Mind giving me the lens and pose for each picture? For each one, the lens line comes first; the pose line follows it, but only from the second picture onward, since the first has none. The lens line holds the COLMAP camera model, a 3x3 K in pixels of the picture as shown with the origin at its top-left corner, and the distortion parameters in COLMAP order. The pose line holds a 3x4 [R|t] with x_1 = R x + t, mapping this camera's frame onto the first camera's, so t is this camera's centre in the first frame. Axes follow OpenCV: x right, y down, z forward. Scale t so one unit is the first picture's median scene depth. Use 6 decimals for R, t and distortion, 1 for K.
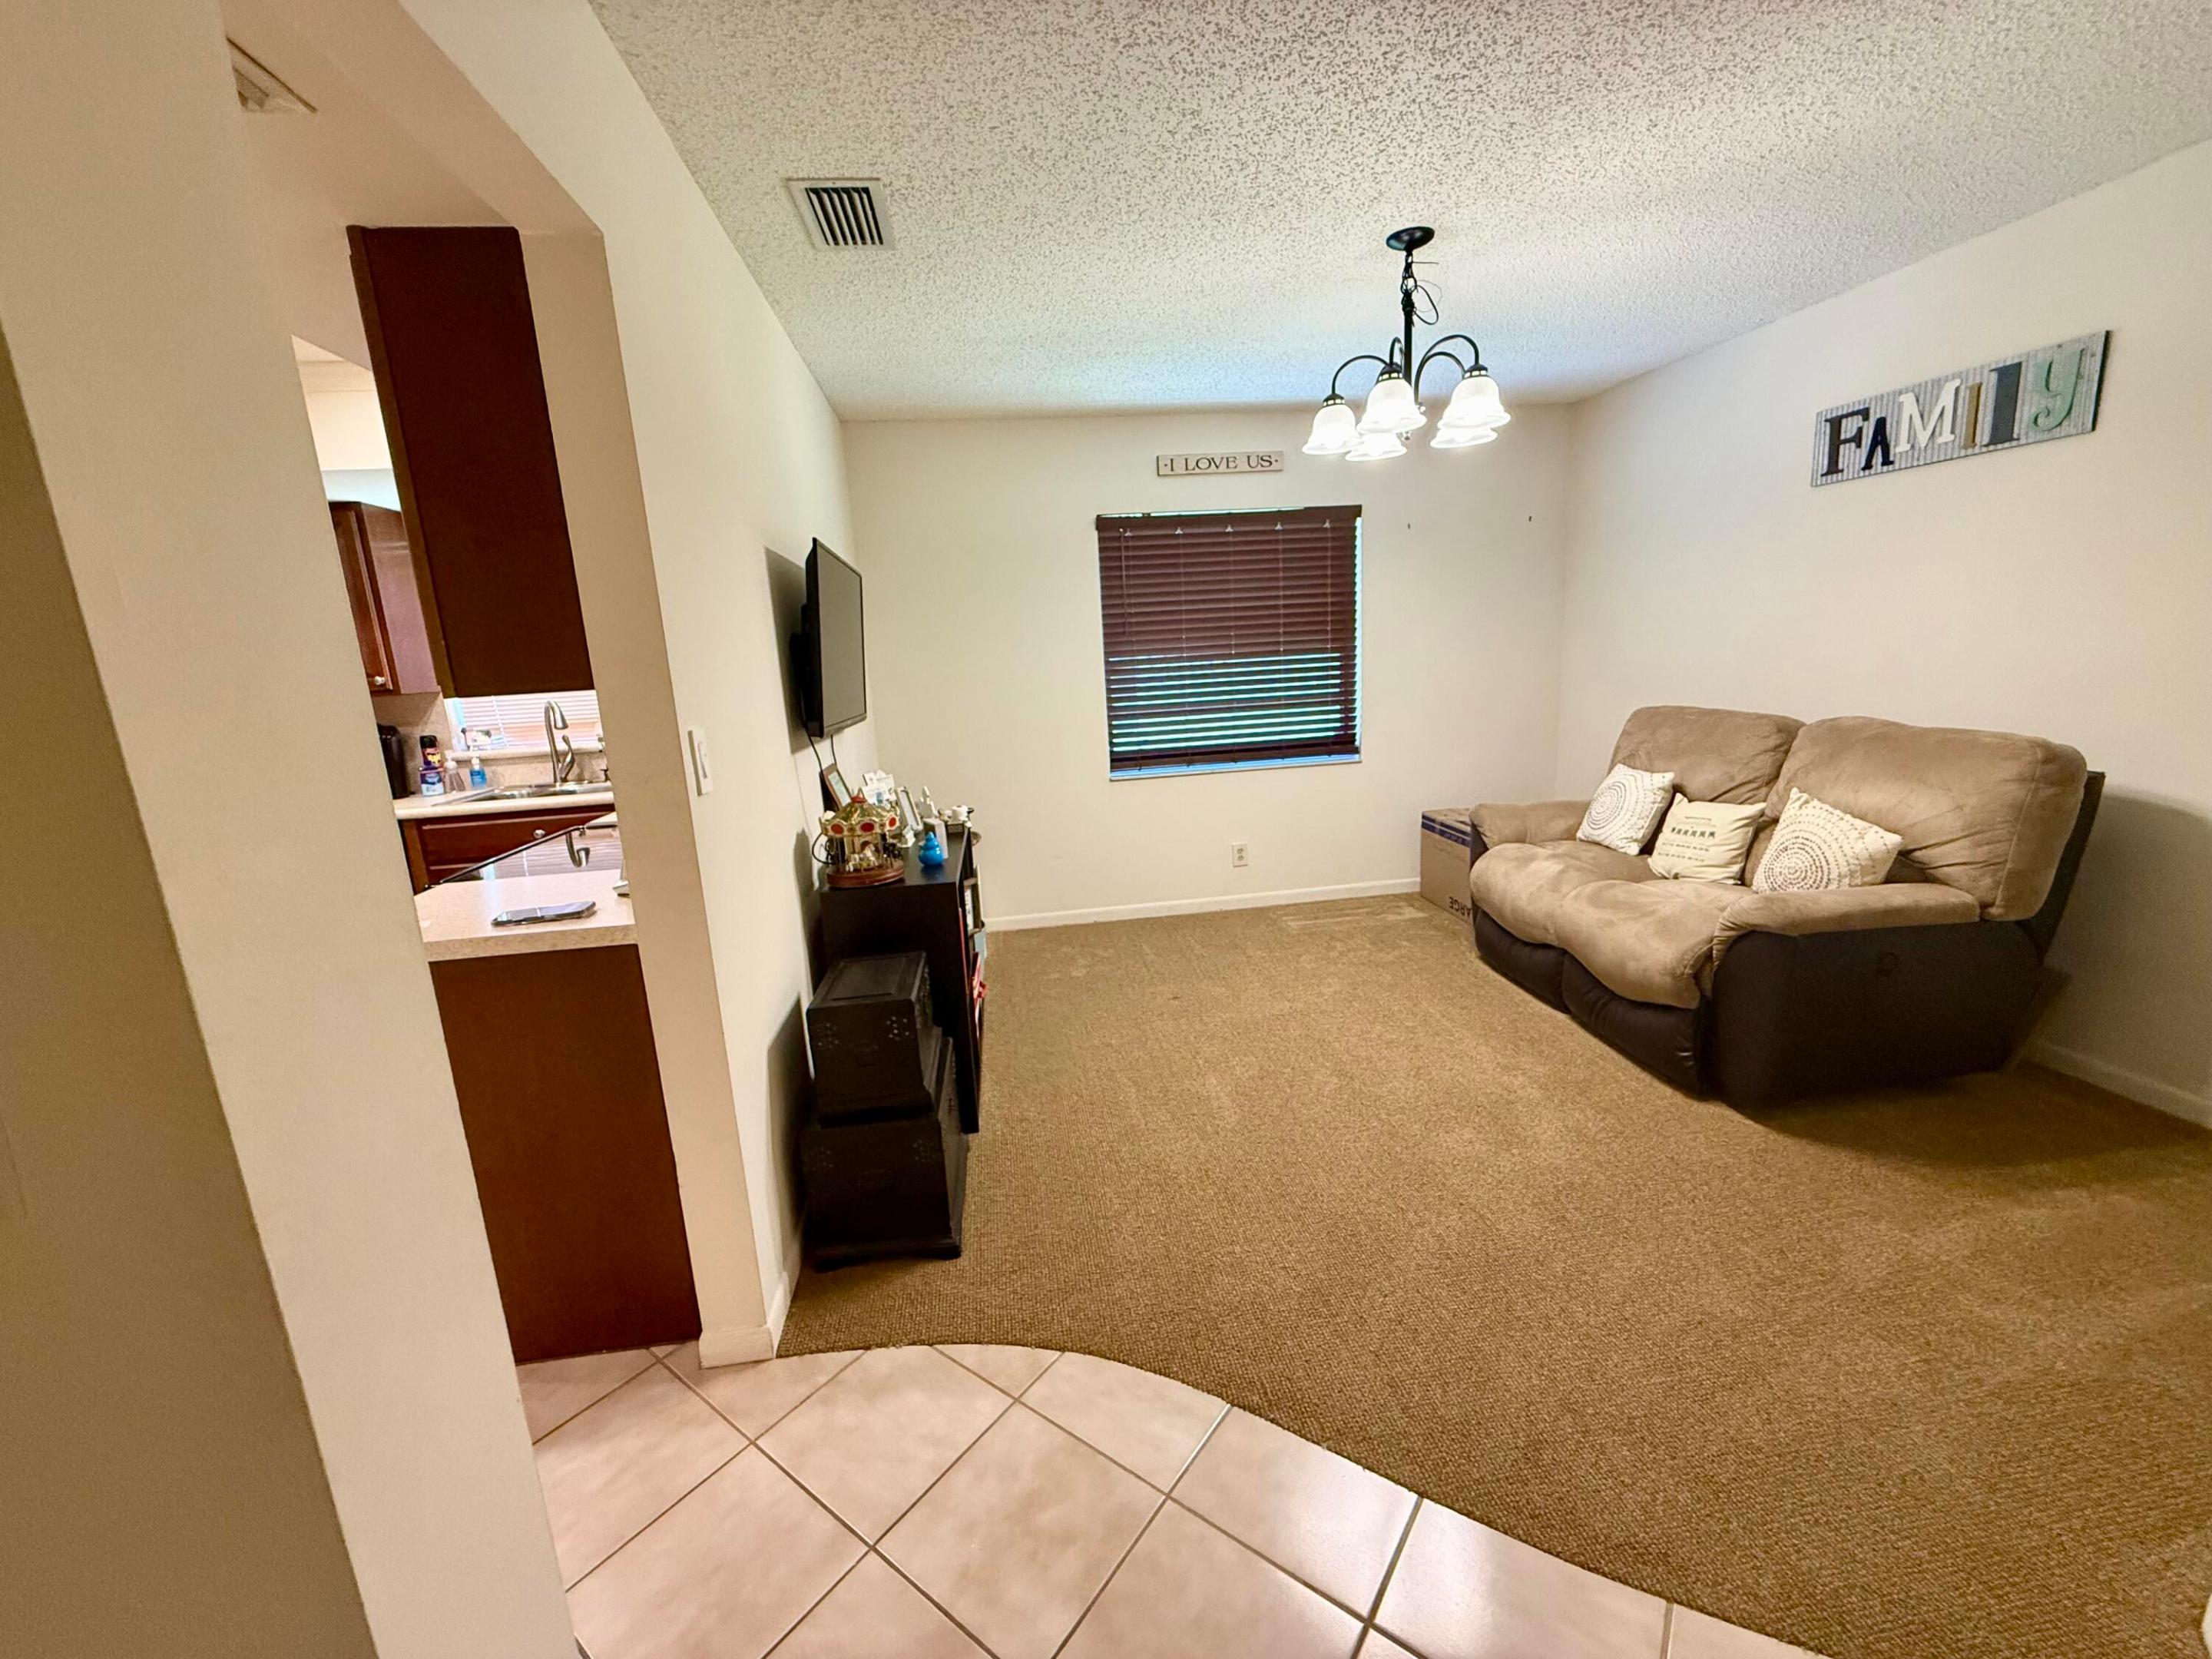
lens RADIAL K [[881.8, 0, 1099.8], [0, 881.8, 829.4], [0, 0, 1]] dist [0.000219, -0.000152]
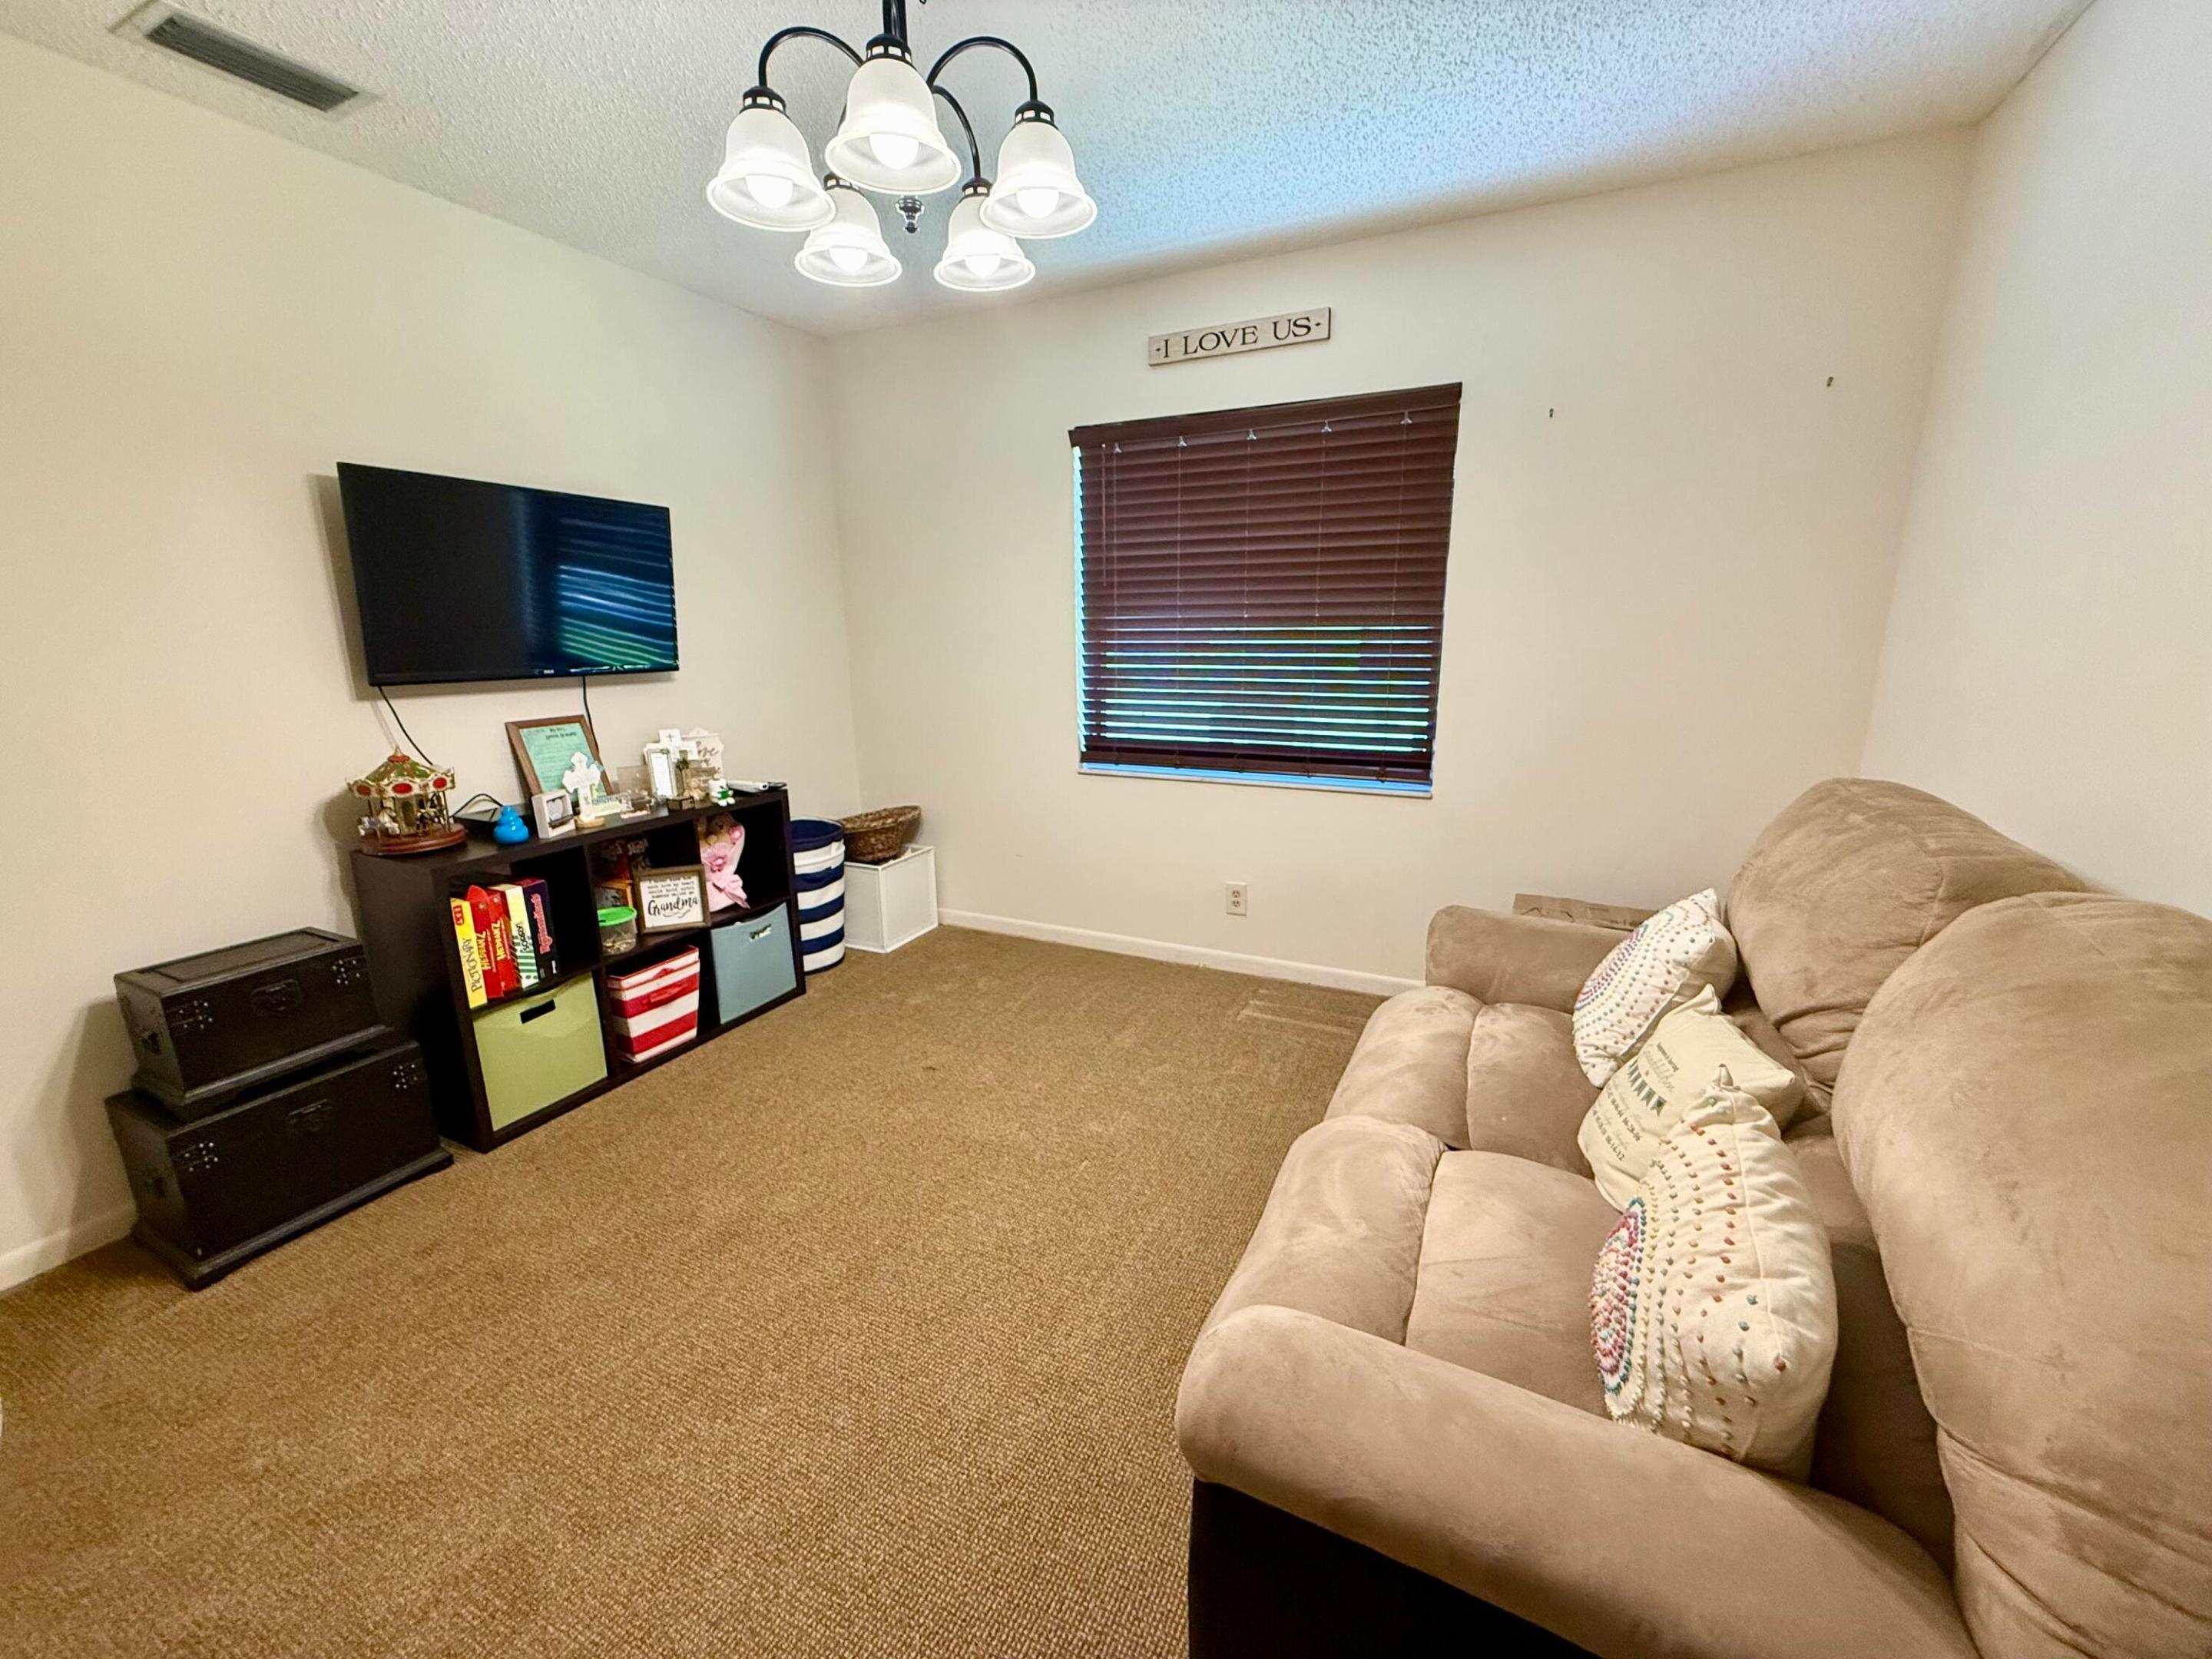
lens RADIAL K [[881.8, 0, 1099.8], [0, 881.8, 829.4], [0, 0, 1]] dist [0.000219, -0.000152]
pose [[0.834981, 0.173015, -0.522372, 0.650565], [-0.143412, 0.984900, 0.096975, -0.122419], [0.531263, -0.006058, 0.847185, 0.491630]]
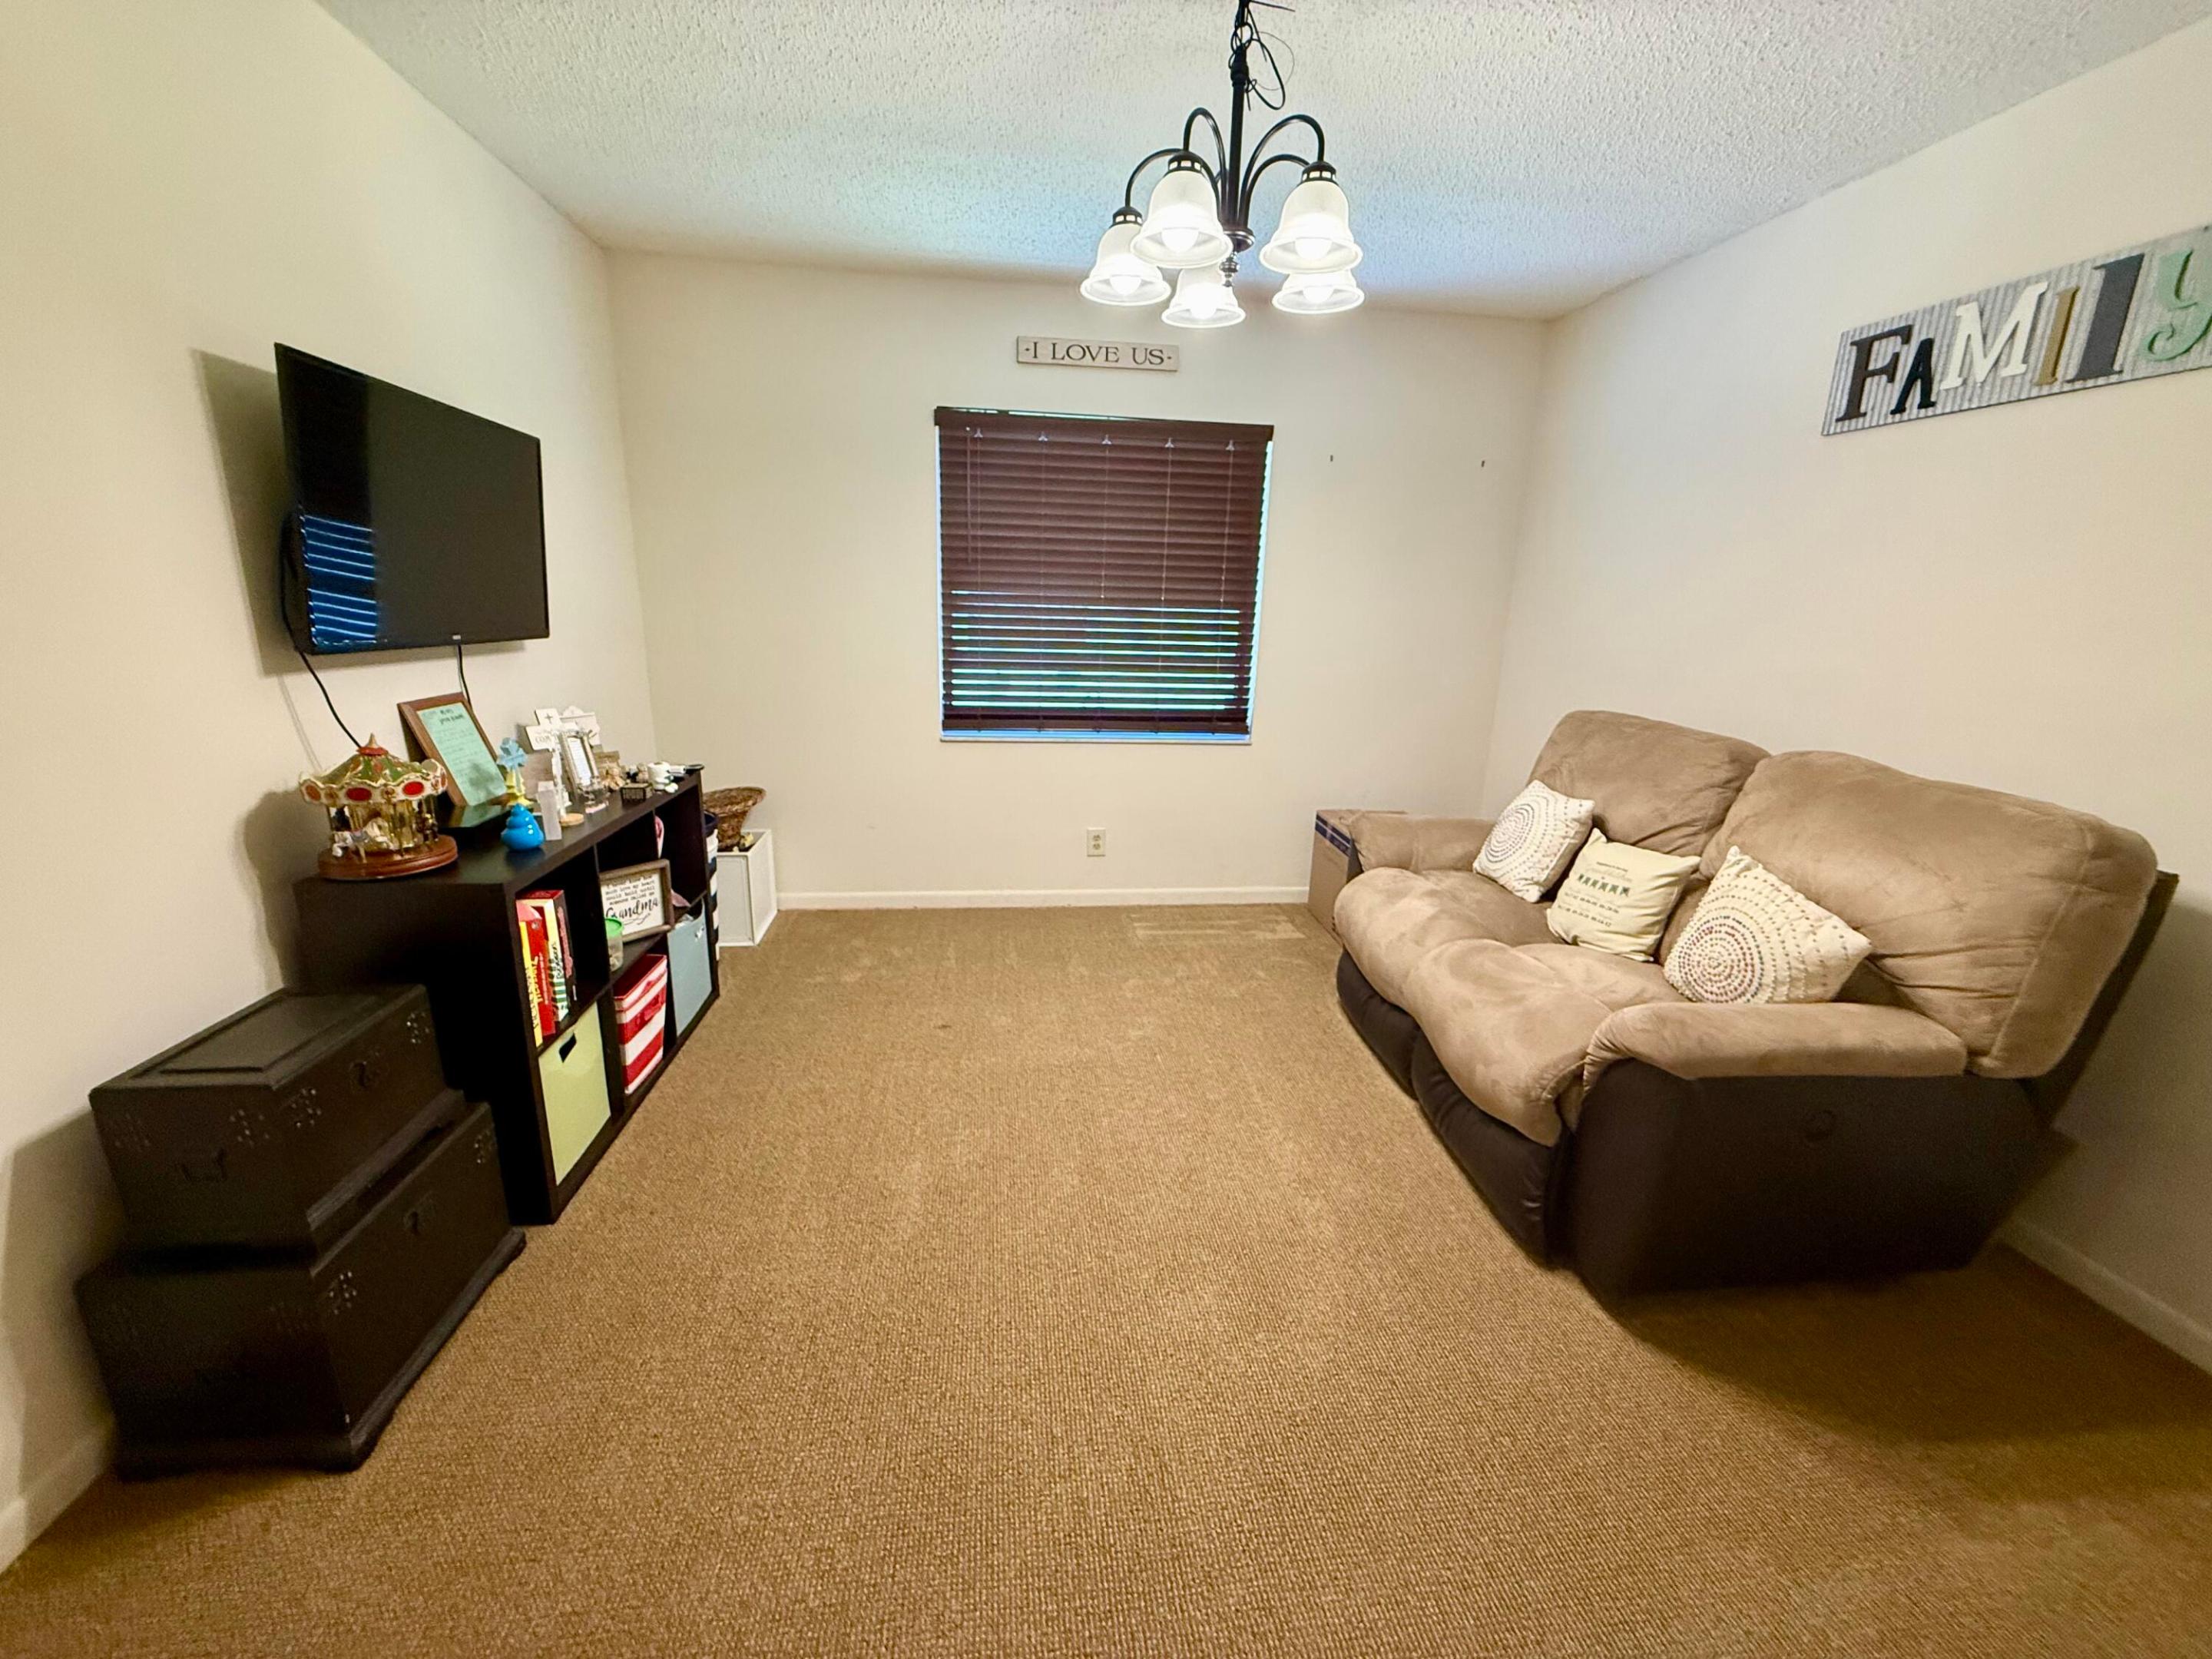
lens RADIAL K [[881.8, 0, 1099.8], [0, 881.8, 829.4], [0, 0, 1]] dist [0.000219, -0.000152]
pose [[0.996152, 0.087051, 0.010144, 0.229687], [-0.087502, 0.994390, 0.059434, -0.050540], [-0.004913, -0.060093, 0.998181, 0.248845]]
